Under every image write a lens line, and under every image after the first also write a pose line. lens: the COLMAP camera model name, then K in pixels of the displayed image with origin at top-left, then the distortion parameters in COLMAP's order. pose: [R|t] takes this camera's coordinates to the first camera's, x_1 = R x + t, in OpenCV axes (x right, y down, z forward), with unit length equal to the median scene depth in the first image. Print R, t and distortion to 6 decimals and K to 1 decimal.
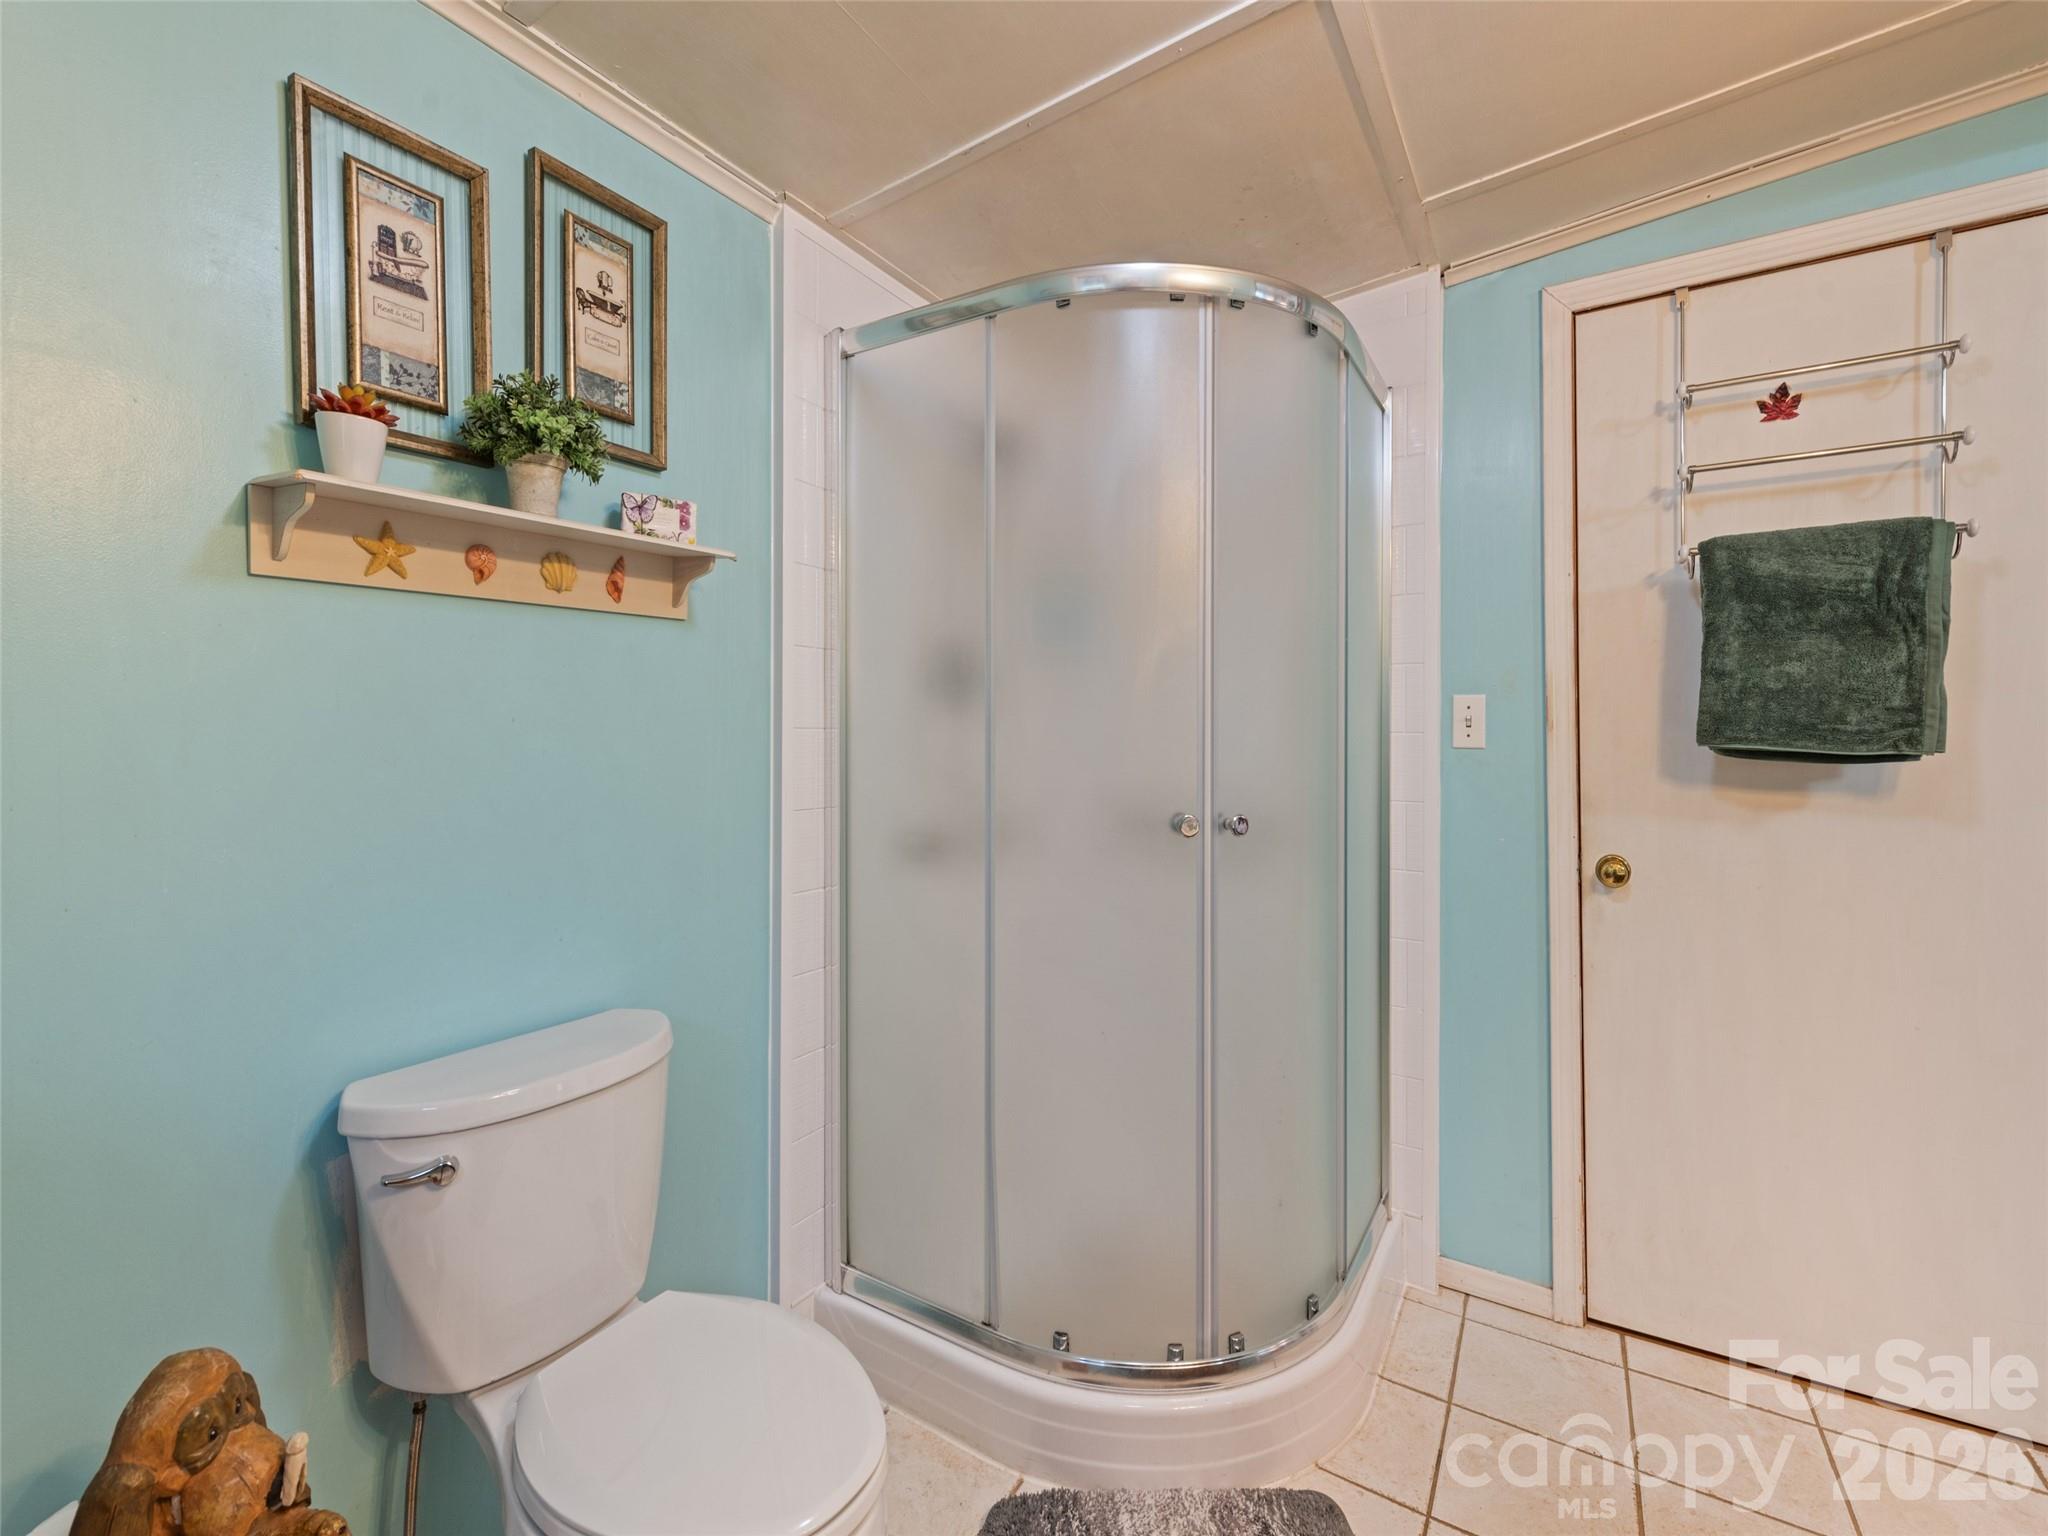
lens RADIAL K [[879.8, 0, 1018.3], [0, 879.8, 726.3], [0, 0, 1]] dist [-0.002441, -0.000636]
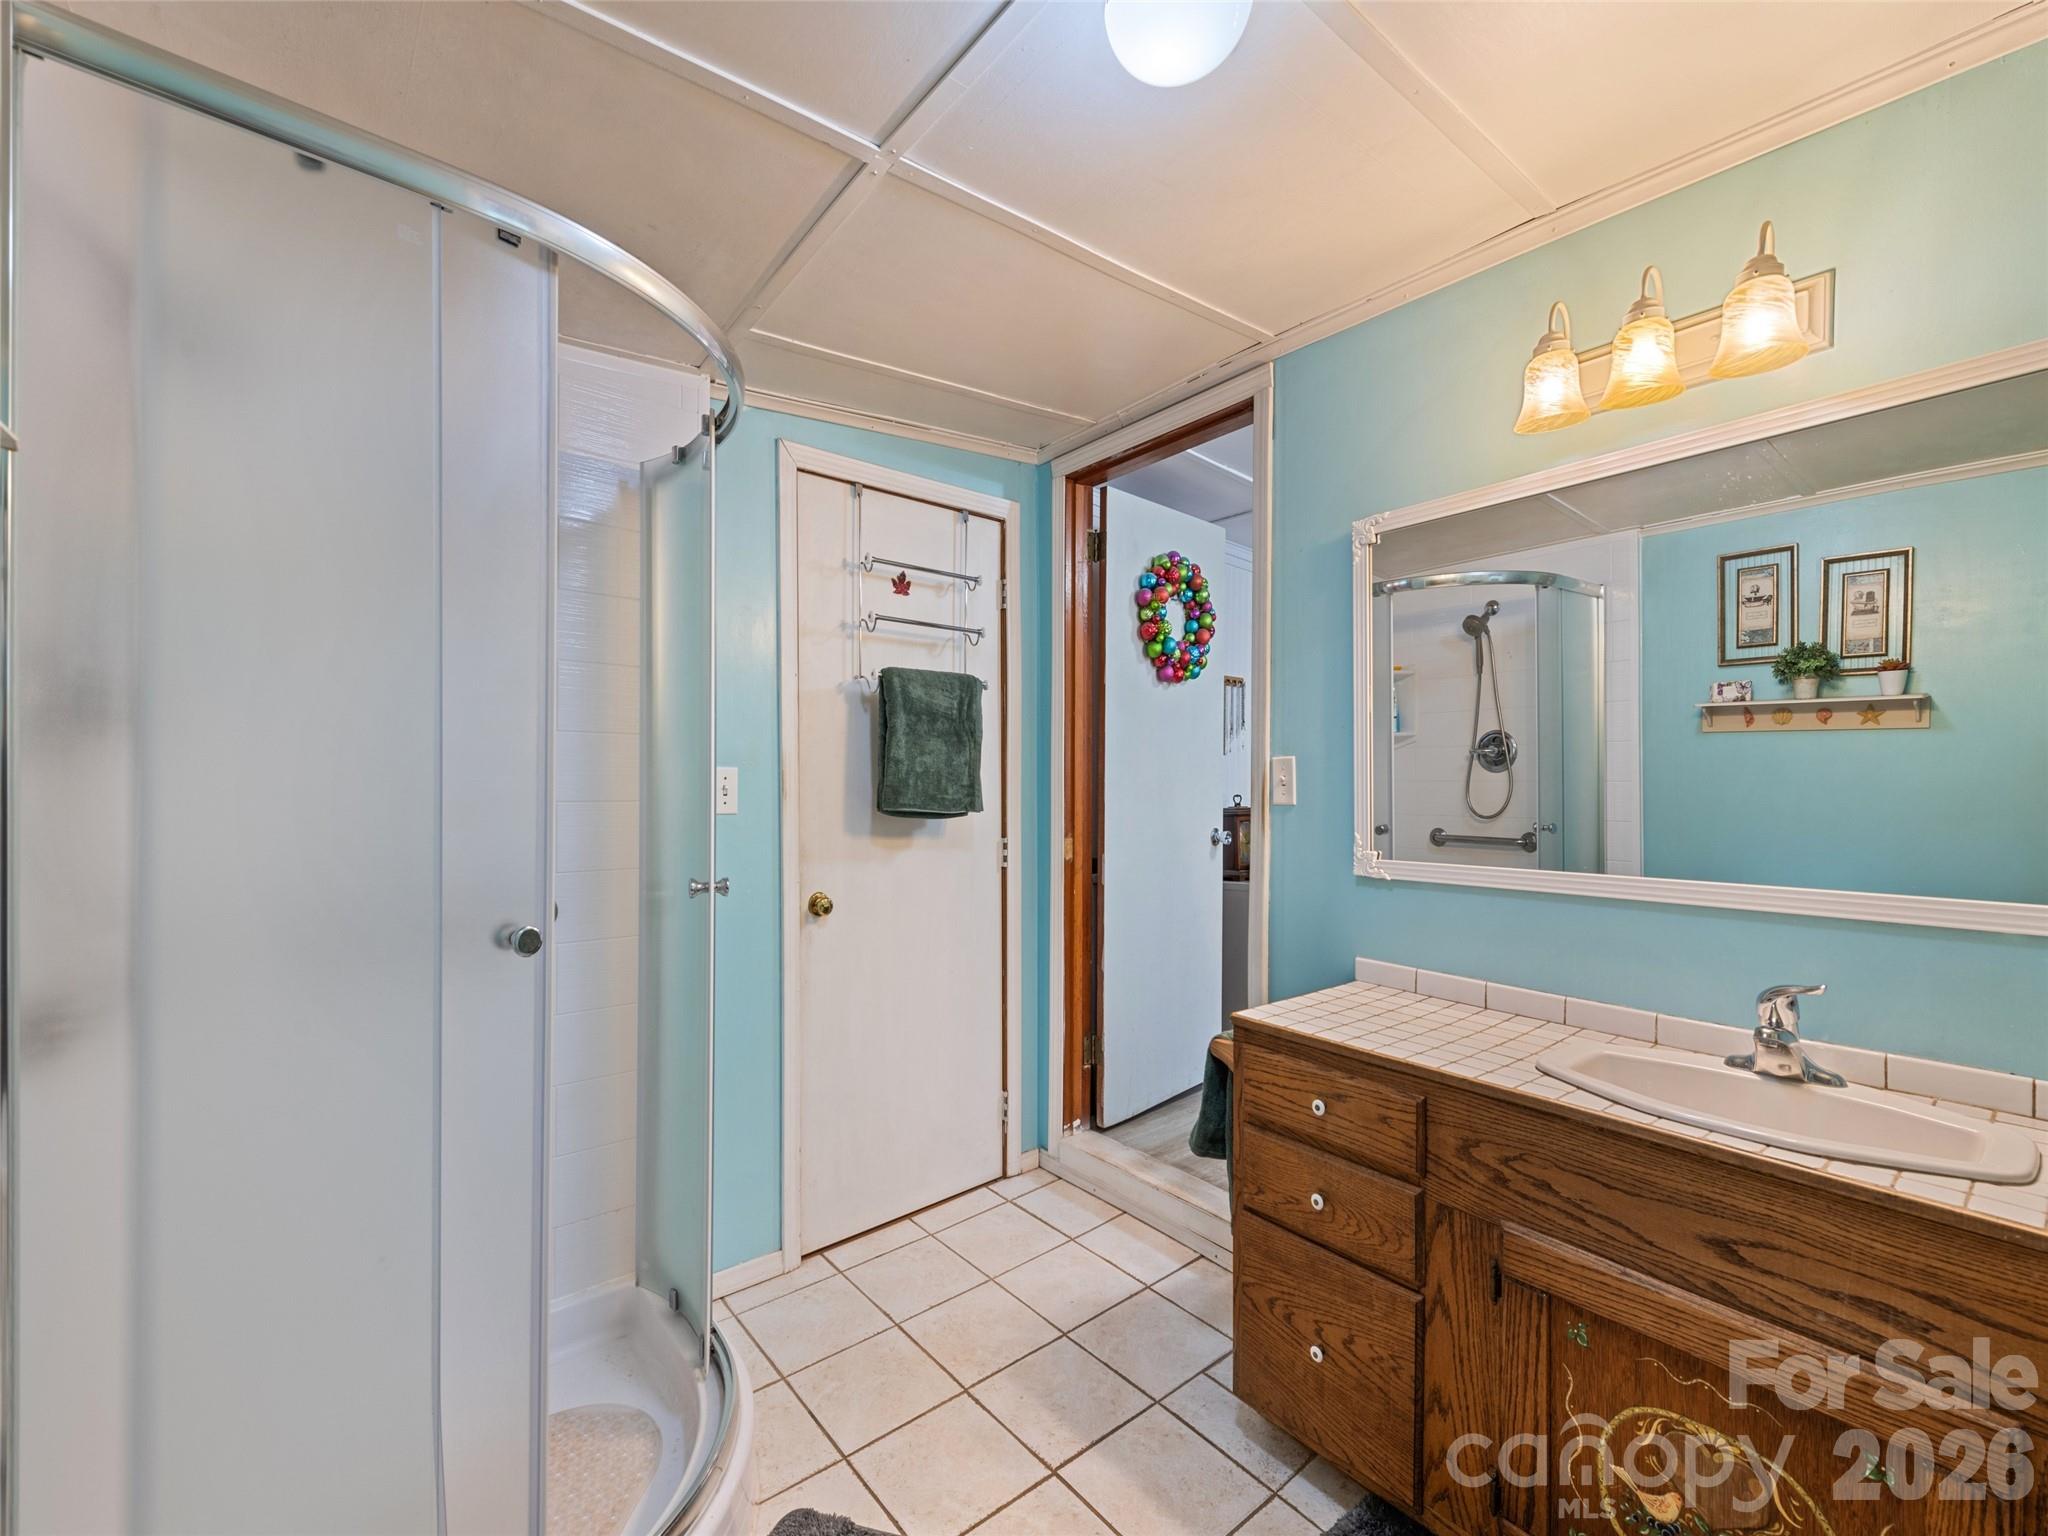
lens RADIAL K [[863.5, 0, 1024.0], [0, 863.5, 768.0], [0, 0, 1]] dist [0.001217, 0.000076]
pose [[0.286684, 0.015373, 0.957902, -0.539541], [-0.017400, 0.999790, -0.010838, -0.035824], [-0.957867, -0.013561, 0.286891, 0.379924]]
